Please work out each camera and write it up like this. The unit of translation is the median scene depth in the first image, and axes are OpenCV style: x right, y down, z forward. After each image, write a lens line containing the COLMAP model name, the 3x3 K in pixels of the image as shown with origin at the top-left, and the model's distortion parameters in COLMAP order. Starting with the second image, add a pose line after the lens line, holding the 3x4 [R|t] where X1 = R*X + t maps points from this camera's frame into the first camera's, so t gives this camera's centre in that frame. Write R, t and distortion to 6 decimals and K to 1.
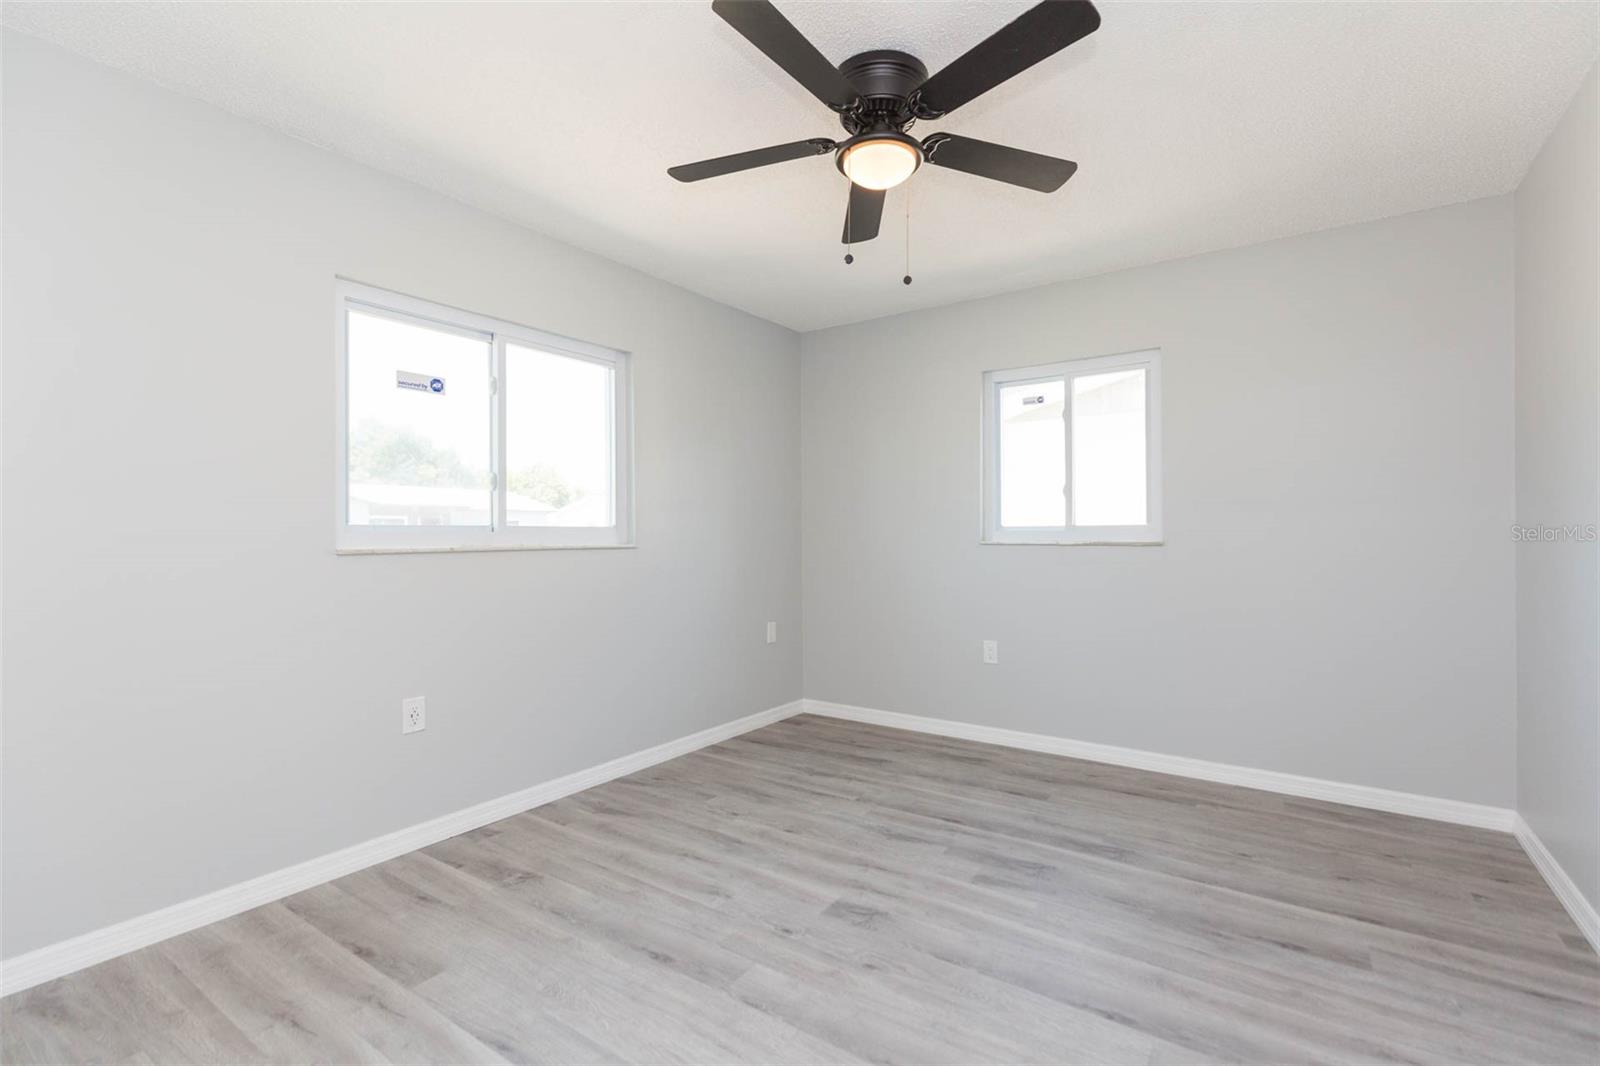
lens RADIAL K [[715.5, 0, 801.1], [0, 715.5, 531.3], [0, 0, 1]] dist [0.008008, -0.000738]
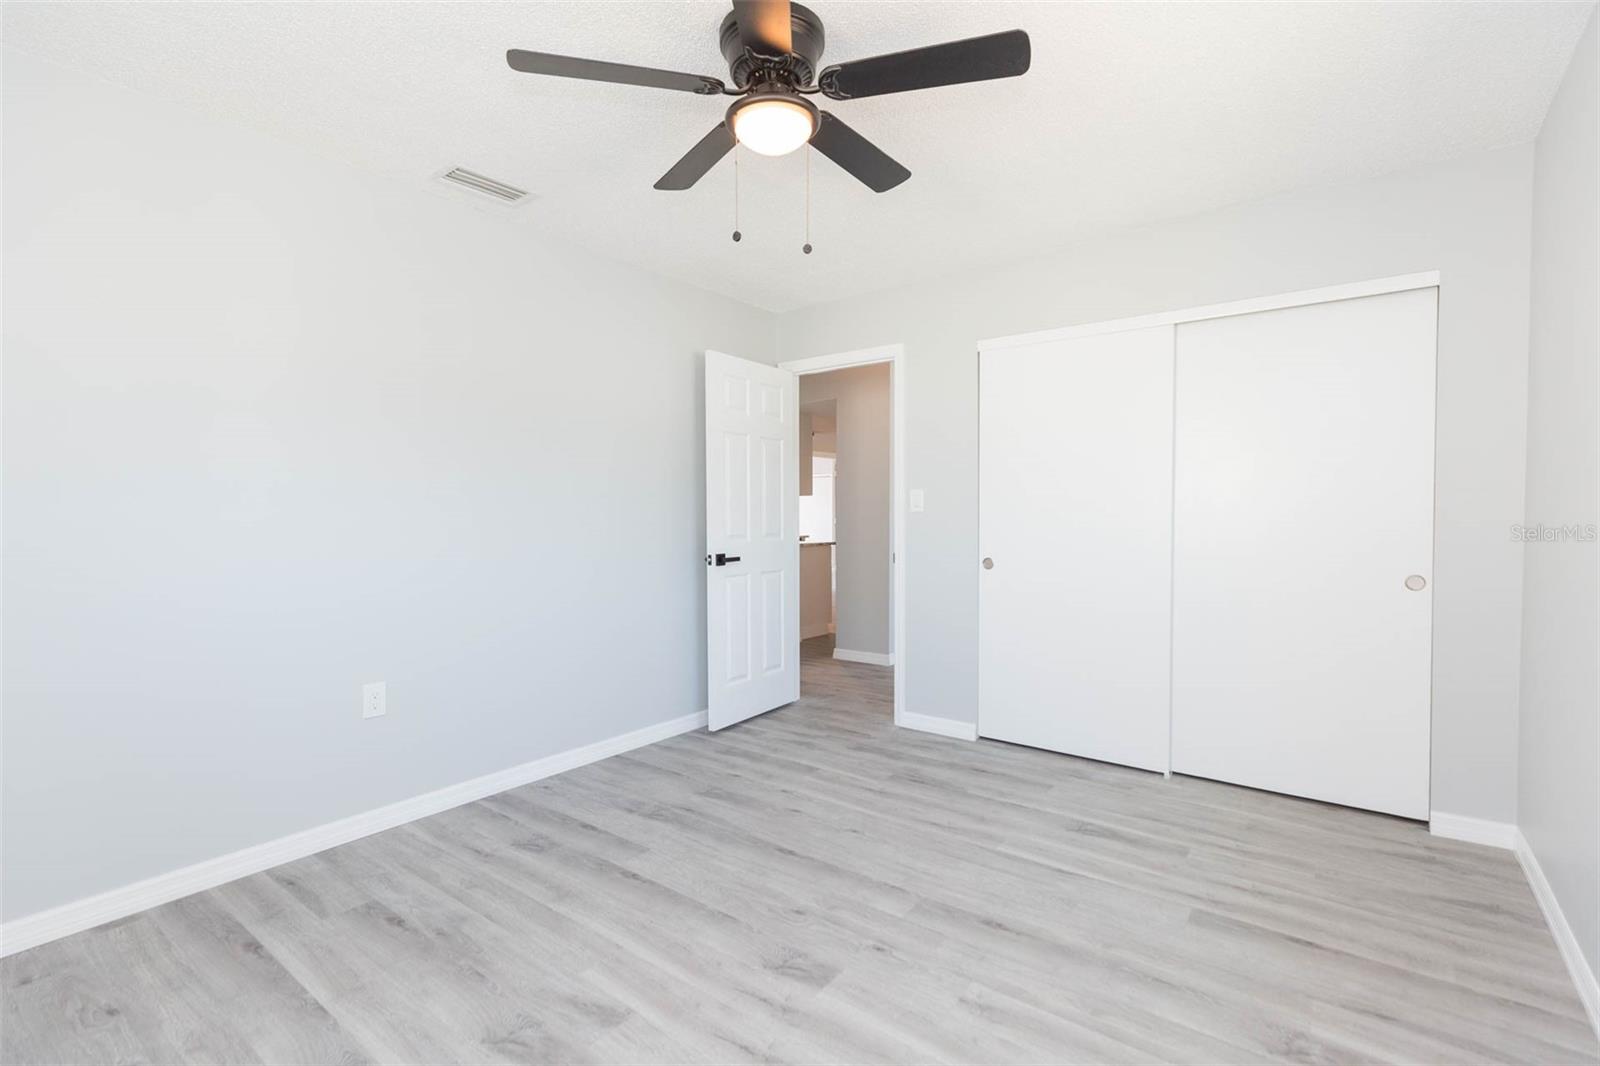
lens RADIAL K [[715.5, 0, 801.1], [0, 715.5, 531.3], [0, 0, 1]] dist [0.008008, -0.000738]
pose [[-0.998990, 0.007487, 0.044295, 0.037570], [0.008121, 0.999867, 0.014158, -0.002695], [-0.044183, 0.014503, -0.998918, 2.007482]]
